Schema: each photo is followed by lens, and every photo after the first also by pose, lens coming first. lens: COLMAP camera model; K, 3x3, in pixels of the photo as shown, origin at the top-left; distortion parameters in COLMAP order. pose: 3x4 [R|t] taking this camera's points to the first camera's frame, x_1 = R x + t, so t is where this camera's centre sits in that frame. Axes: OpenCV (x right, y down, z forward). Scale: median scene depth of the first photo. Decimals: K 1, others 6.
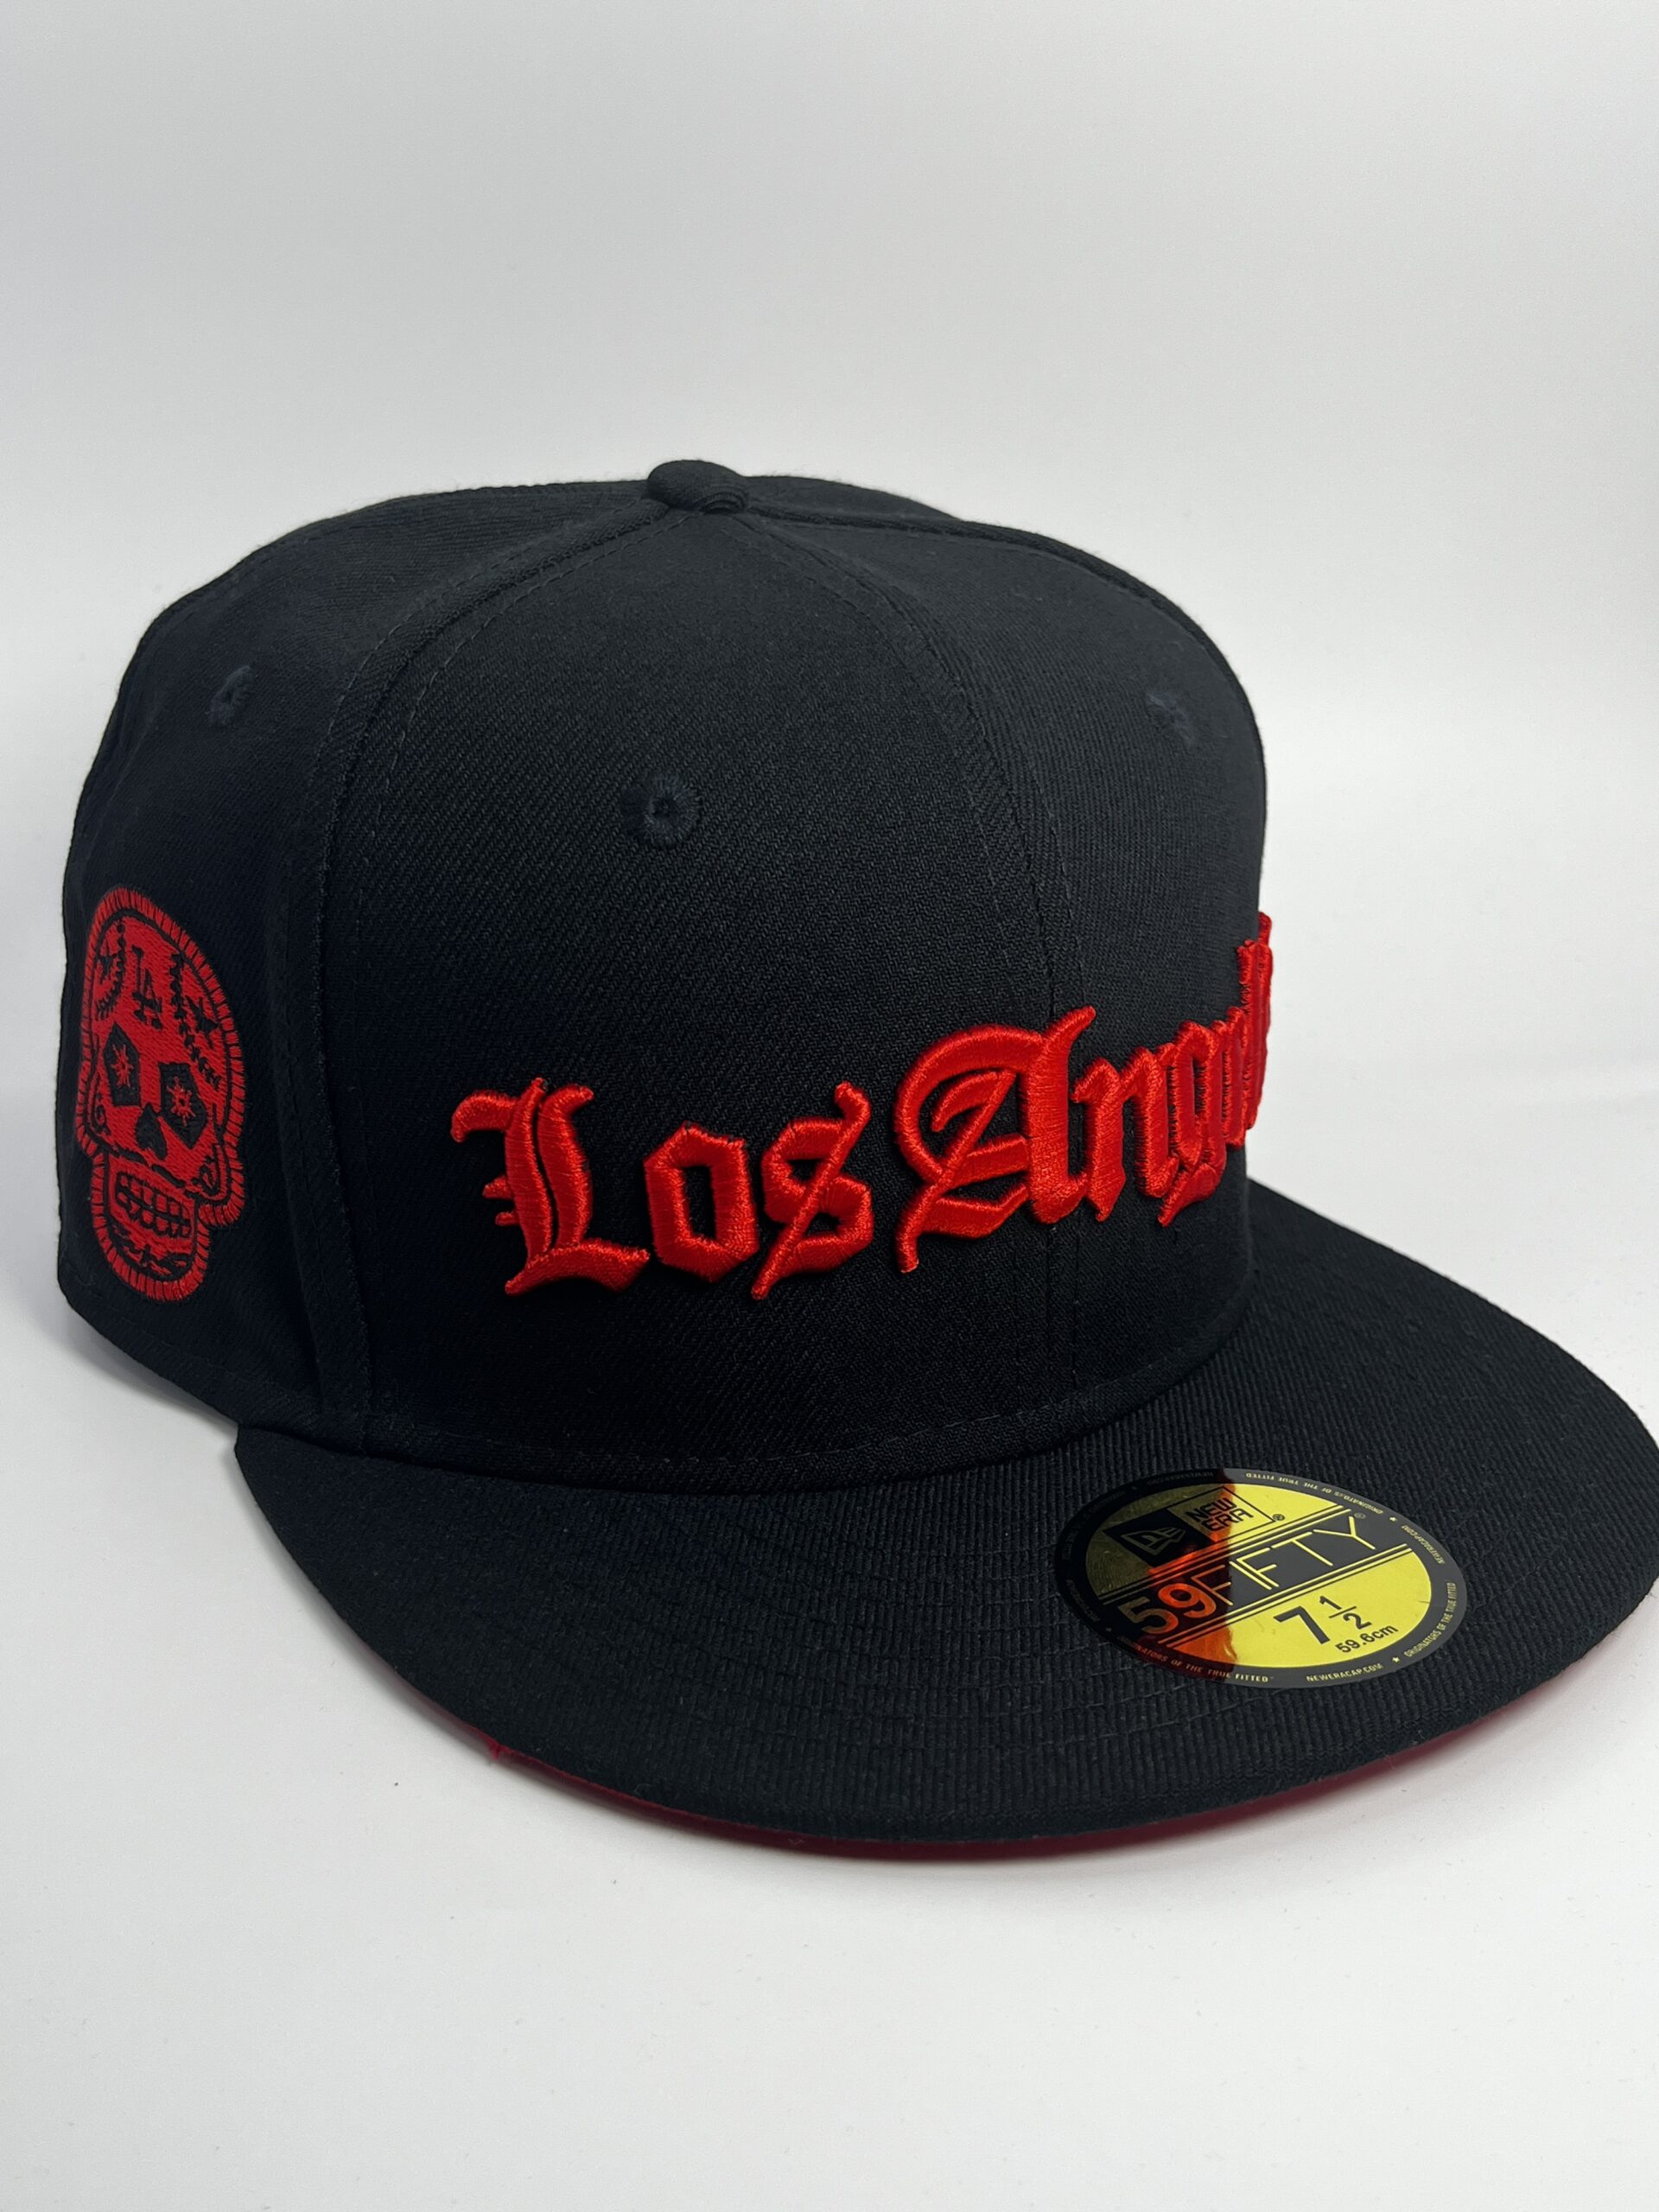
lens RADIAL K [[2378.8, 0, 822.0], [0, 2378.8, 1121.9], [0, 0, 1]] dist [0.152223, 0.000000]
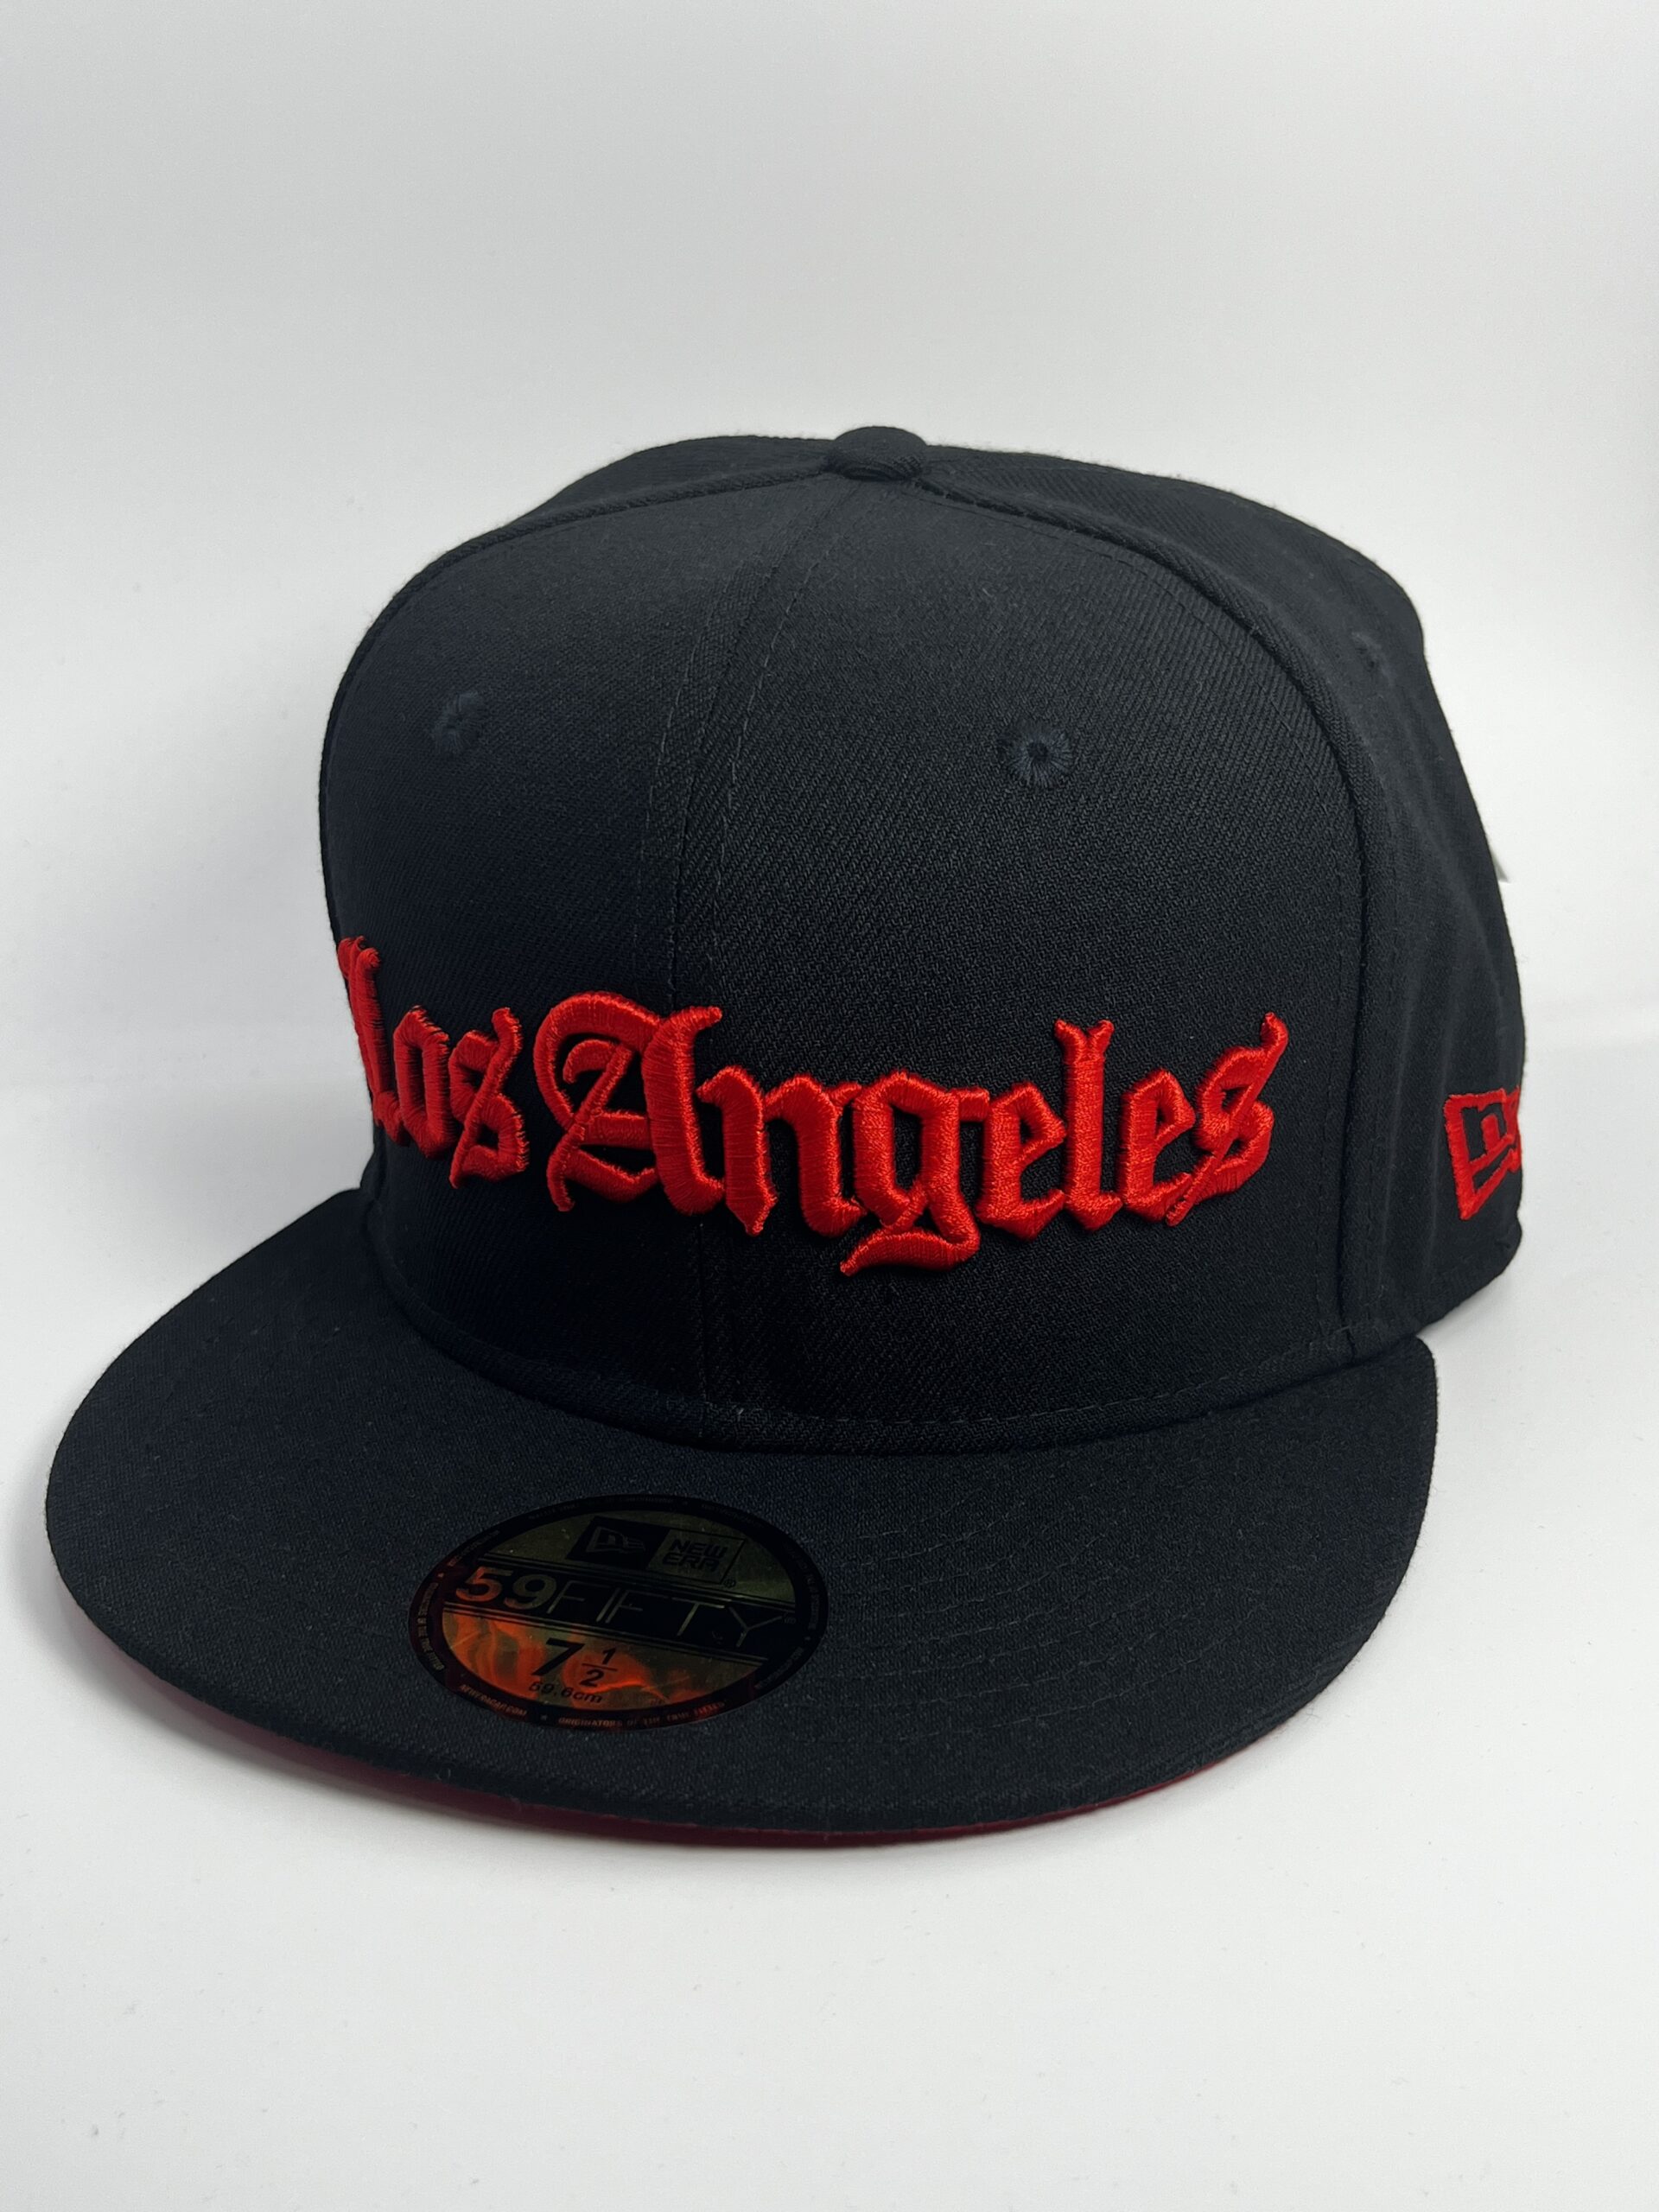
lens RADIAL K [[2378.8, 0, 825.5], [0, 2378.8, 1097.5], [0, 0, 1]] dist [0.152223, 0.000000]
pose [[0.658733, 0.288427, -0.694896, 0.827568], [-0.279909, 0.951254, 0.129490, -0.151855], [0.698371, 0.109208, 0.707355, 0.347286]]
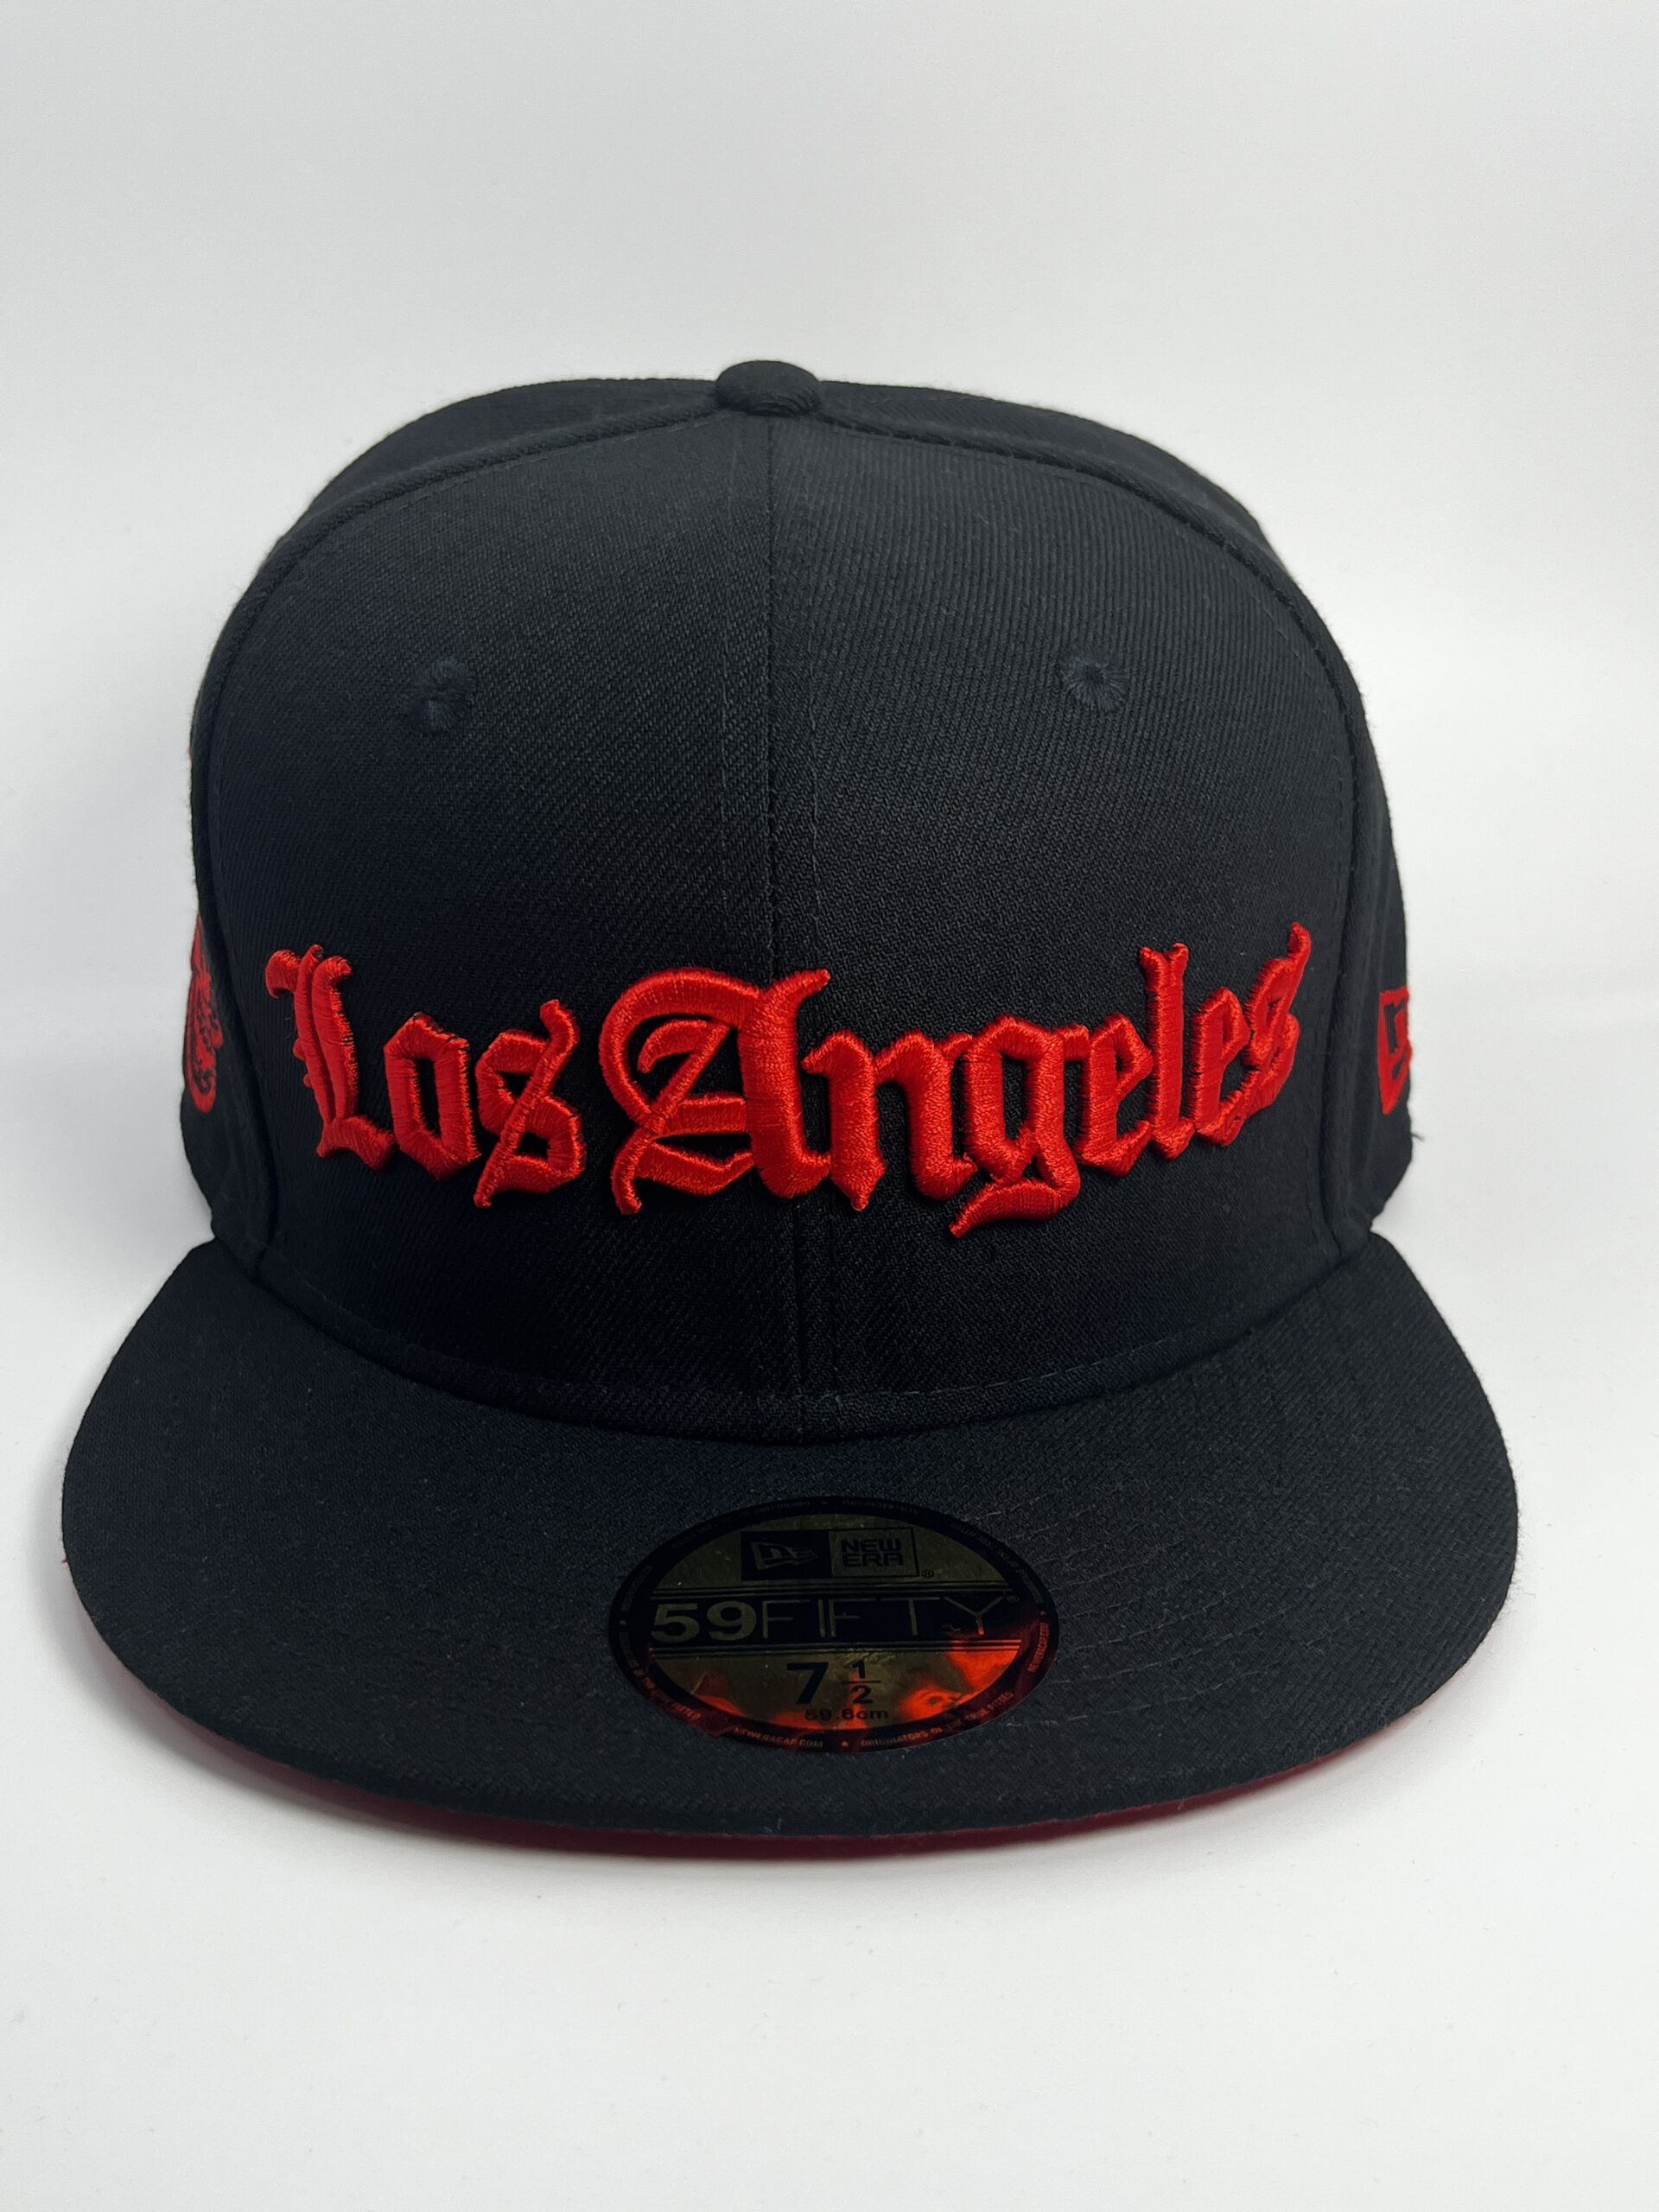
lens RADIAL K [[2378.8, 0, 827.7], [0, 2378.8, 1097.4], [0, 0, 1]] dist [0.152223, 0.000000]
pose [[0.865929, 0.192189, -0.461770, 0.542596], [-0.187593, 0.980629, 0.056356, -0.052115], [0.463656, 0.037825, 0.885208, 0.196505]]
